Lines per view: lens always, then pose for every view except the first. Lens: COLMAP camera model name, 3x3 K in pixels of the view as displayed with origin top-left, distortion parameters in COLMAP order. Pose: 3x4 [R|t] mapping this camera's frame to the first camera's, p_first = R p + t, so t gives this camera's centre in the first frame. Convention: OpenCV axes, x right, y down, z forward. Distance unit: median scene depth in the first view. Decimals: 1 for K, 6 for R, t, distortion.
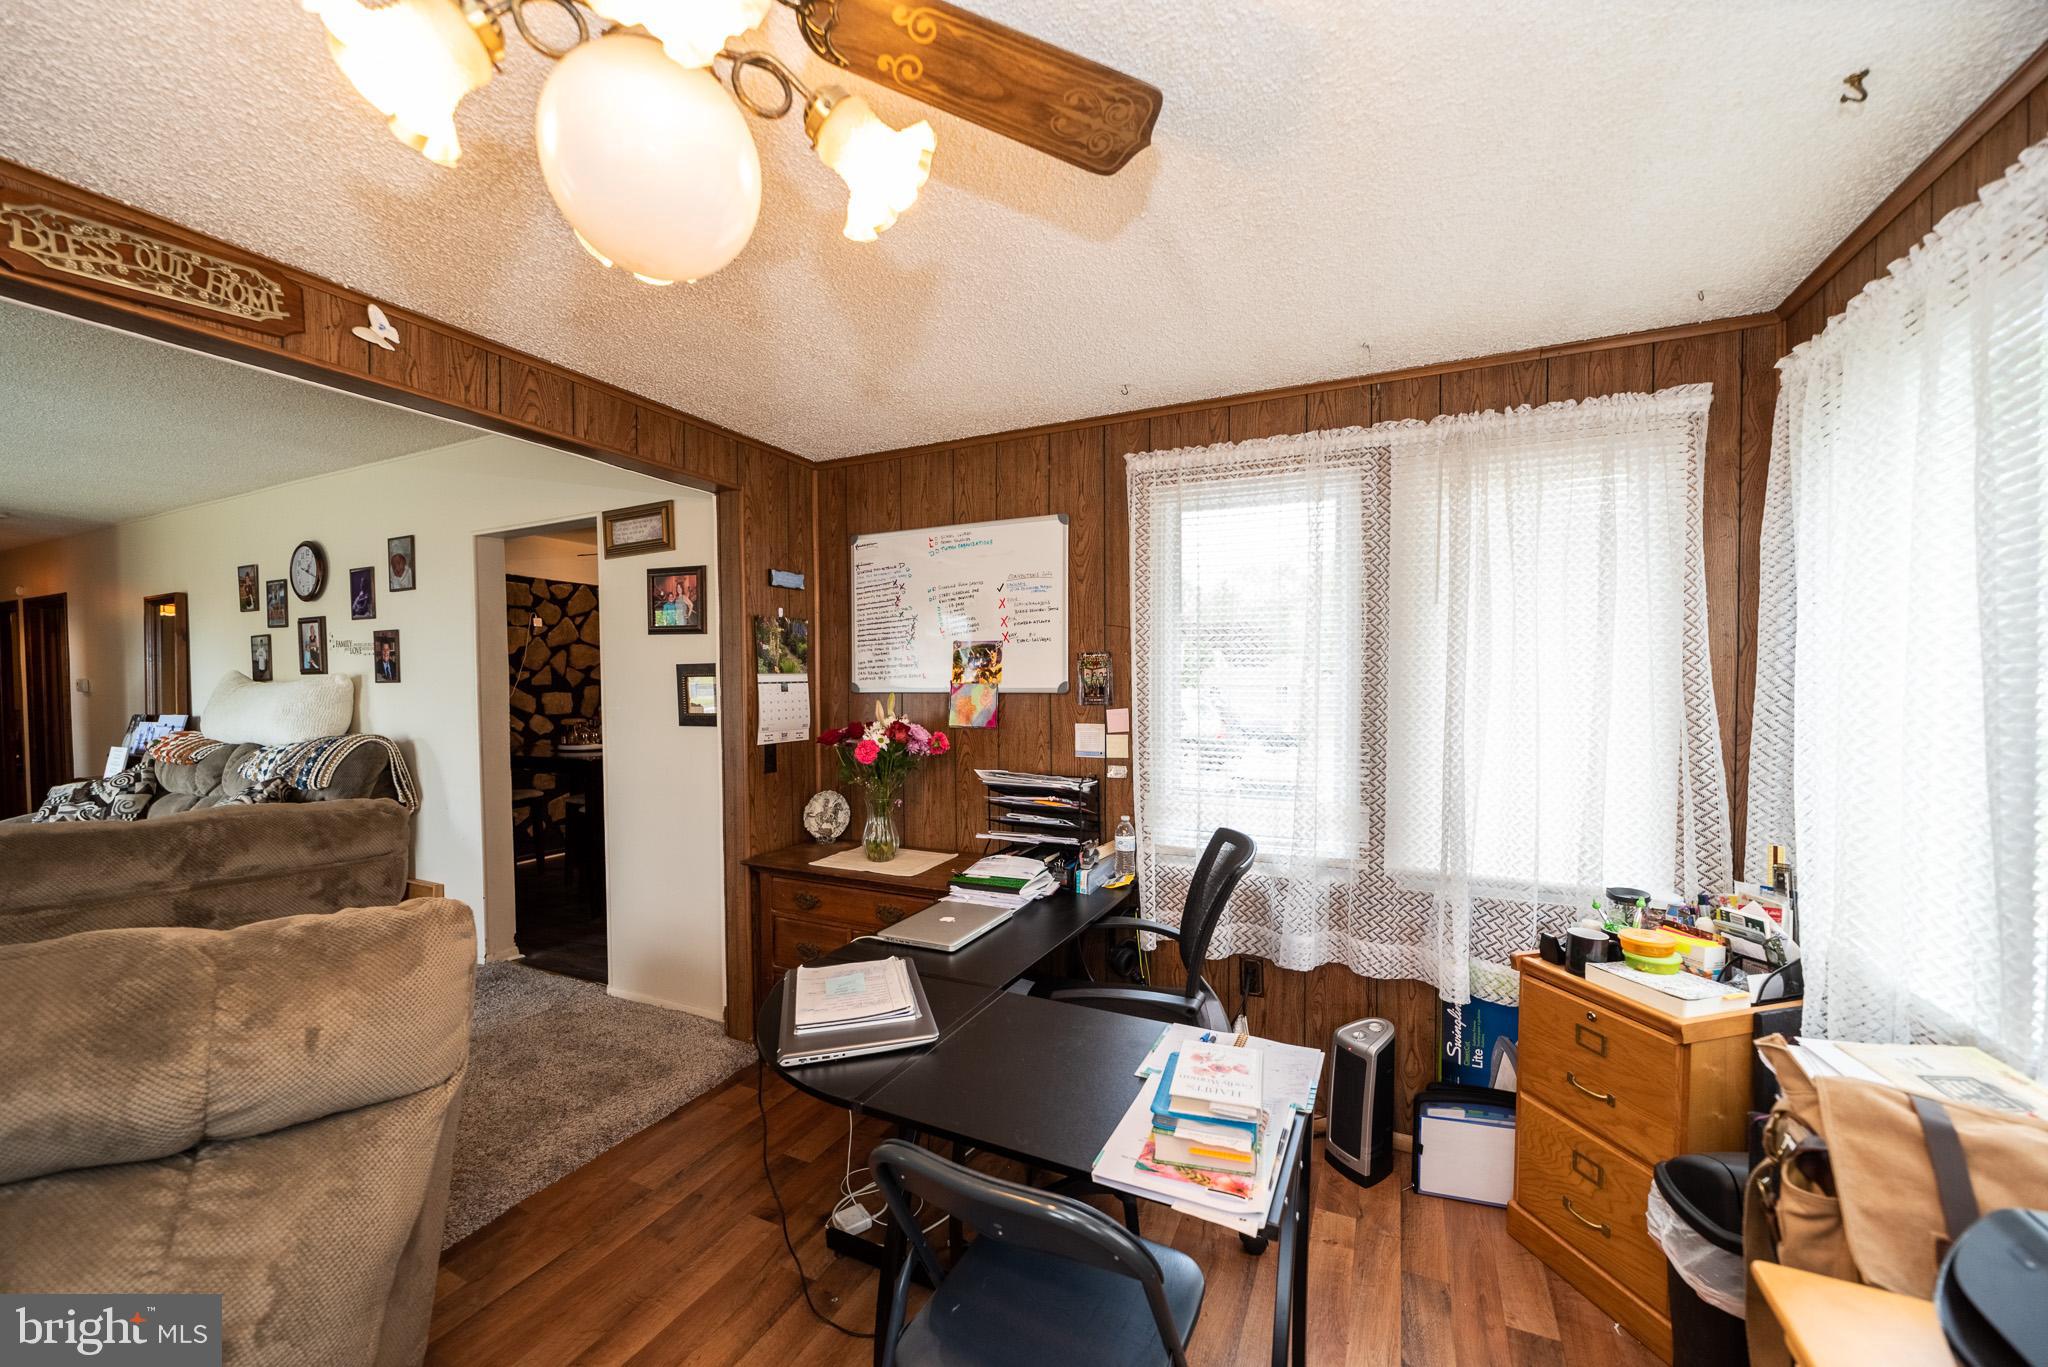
lens RADIAL K [[795.2, 0, 1025.5], [0, 795.2, 698.4], [0, 0, 1]] dist [-0.010354, 0.001199]
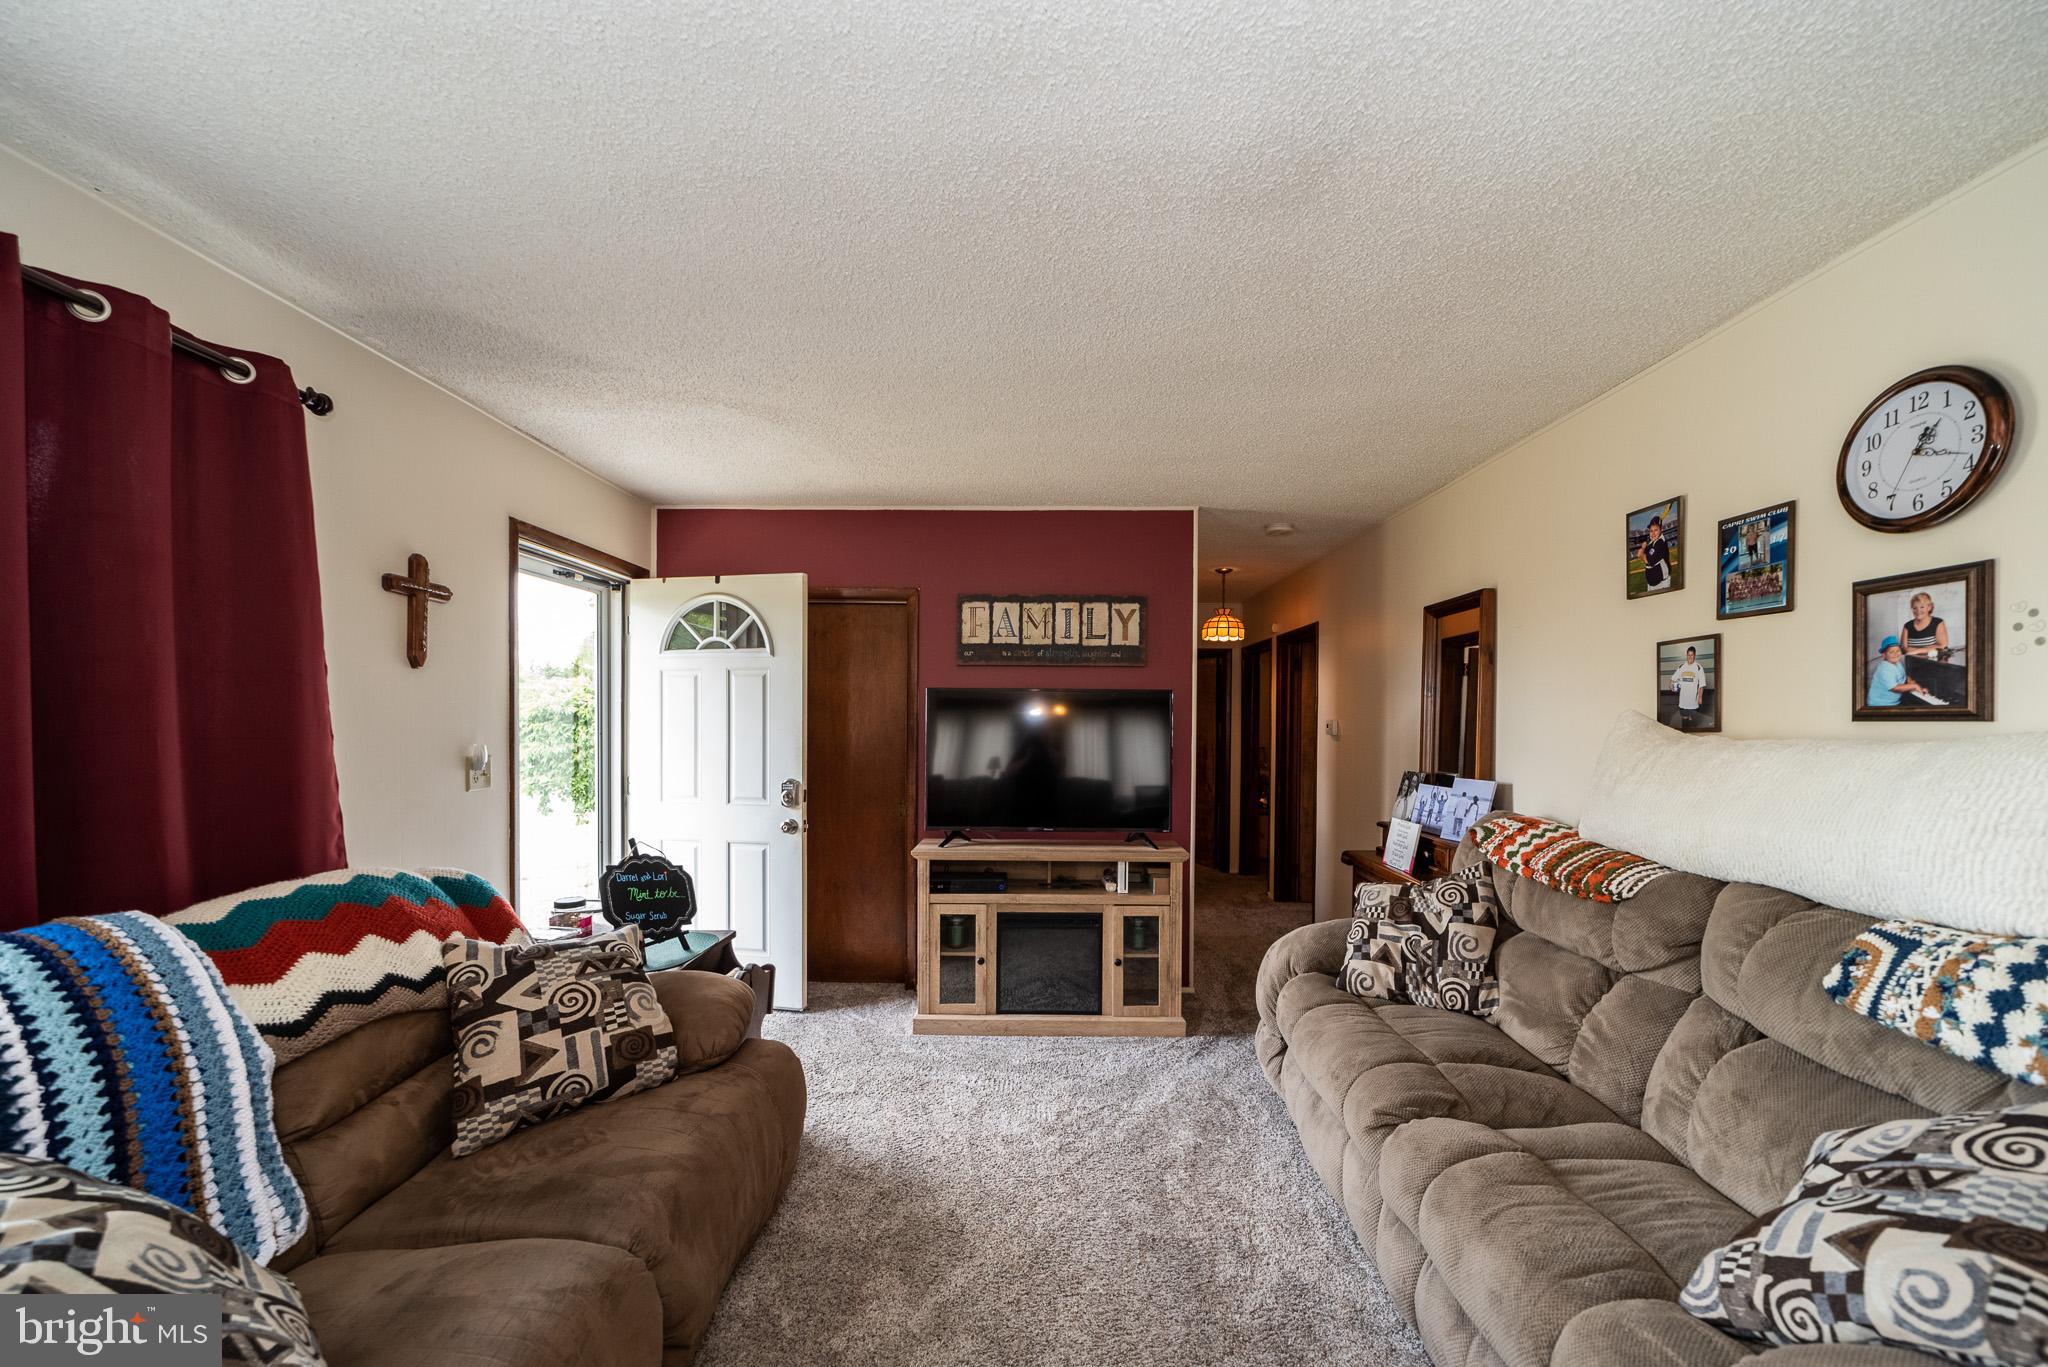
lens RADIAL K [[795.2, 0, 1034.4], [0, 795.2, 728.3], [0, 0, 1]] dist [-0.010354, 0.001199]
pose [[0.426365, 0.019732, -0.904336, -0.691091], [-0.029600, 0.999531, 0.007854, -0.016167], [0.904067, 0.023420, 0.426749, 0.420836]]
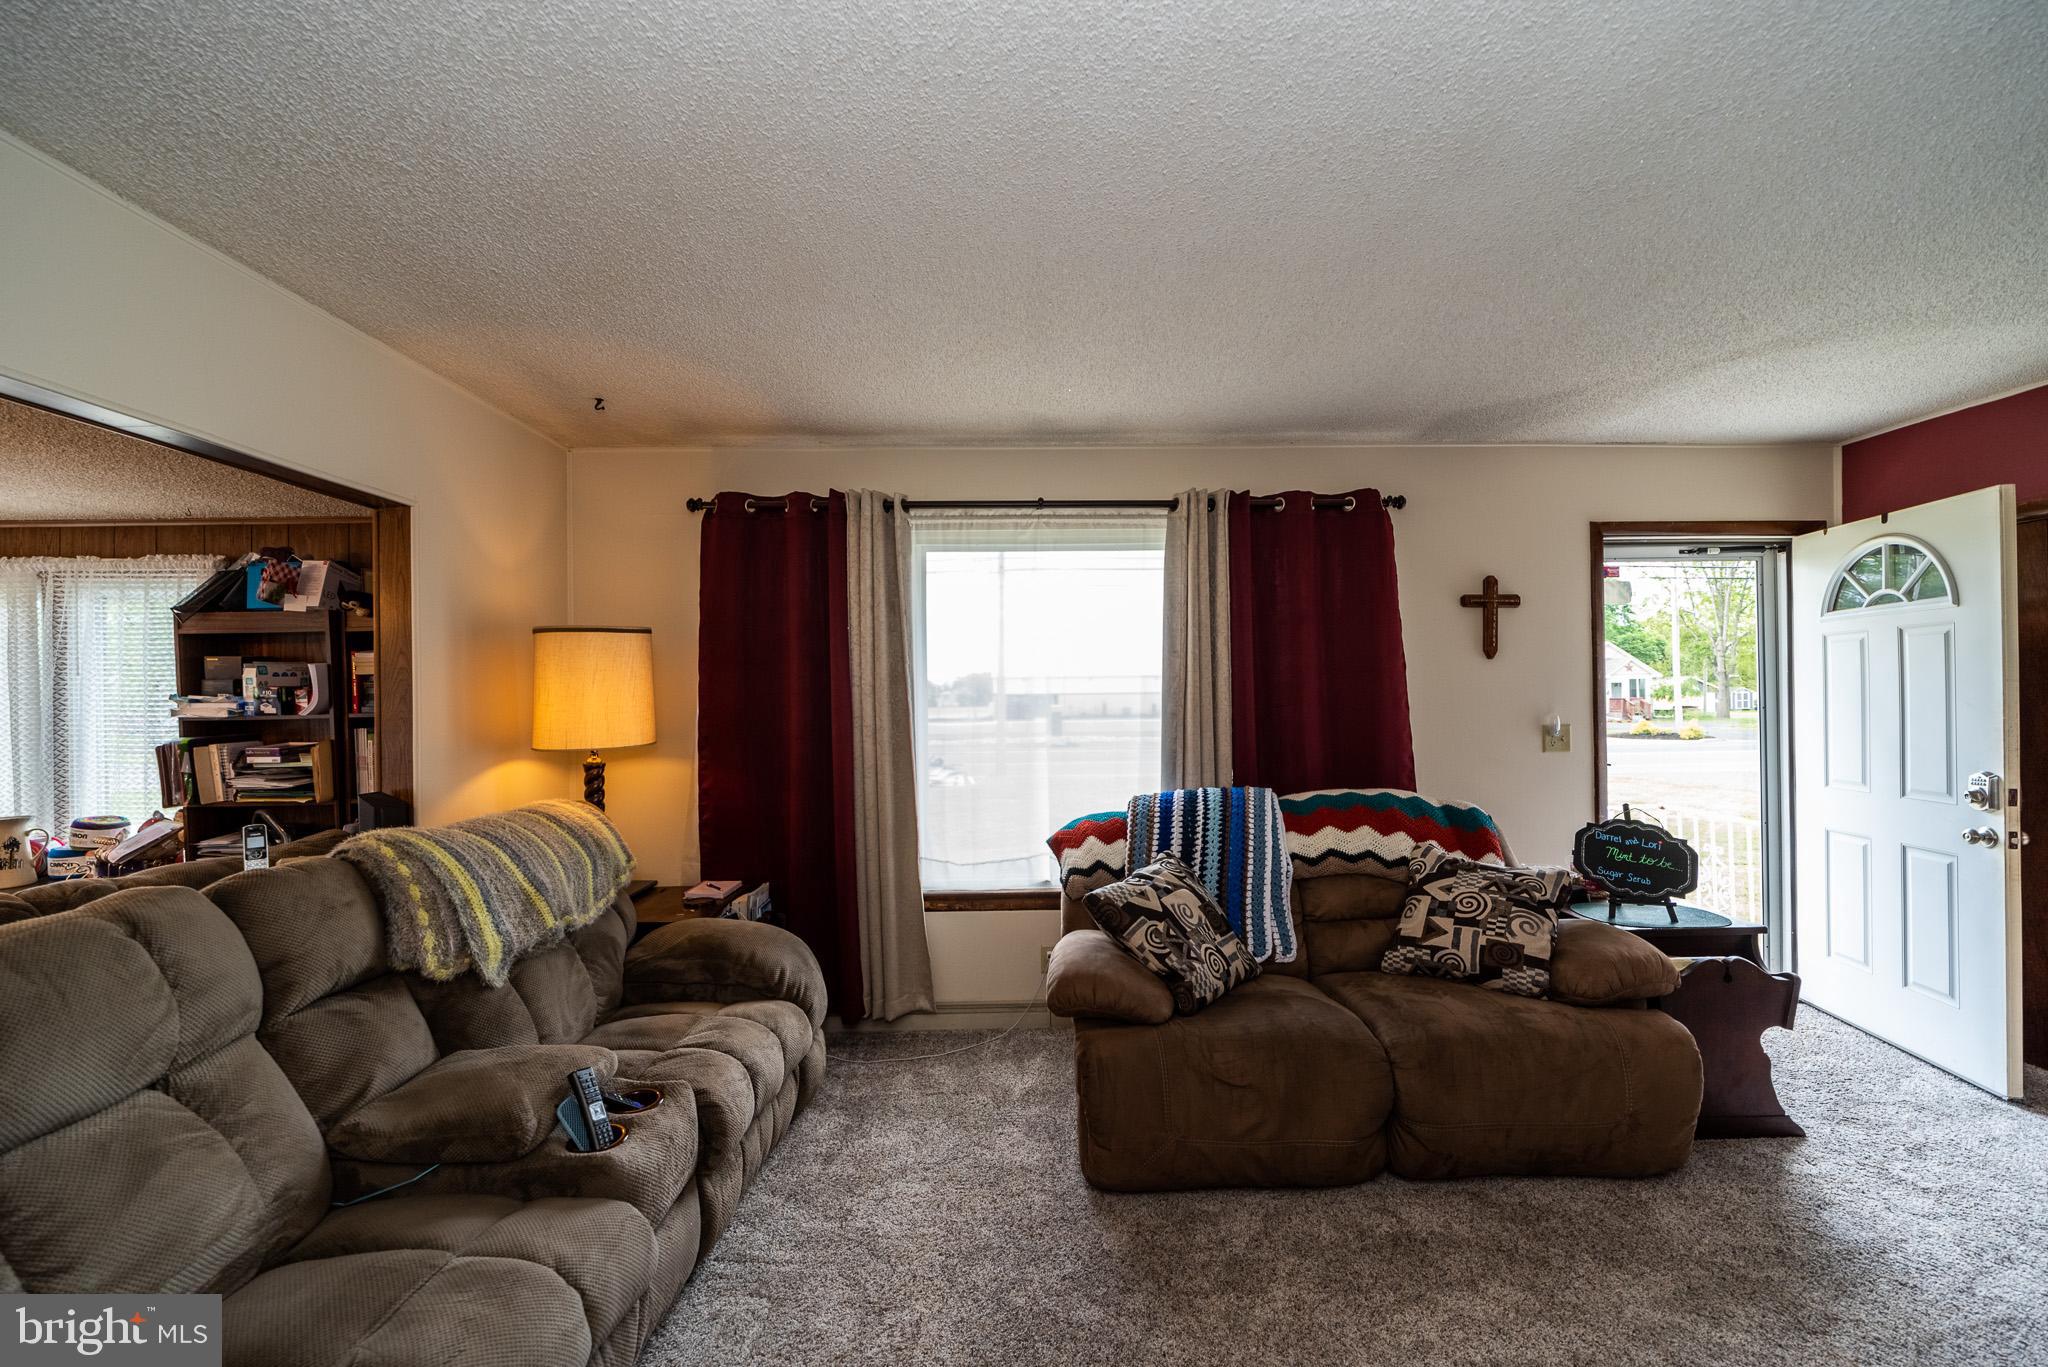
lens RADIAL K [[795.2, 0, 1033.0], [0, 795.2, 693.4], [0, 0, 1]] dist [-0.010354, 0.001199]
pose [[-0.886364, 0.015444, -0.462731, -0.633716], [0.007884, 0.999802, 0.018268, -0.025296], [0.462921, 0.012544, -0.886311, 0.739281]]
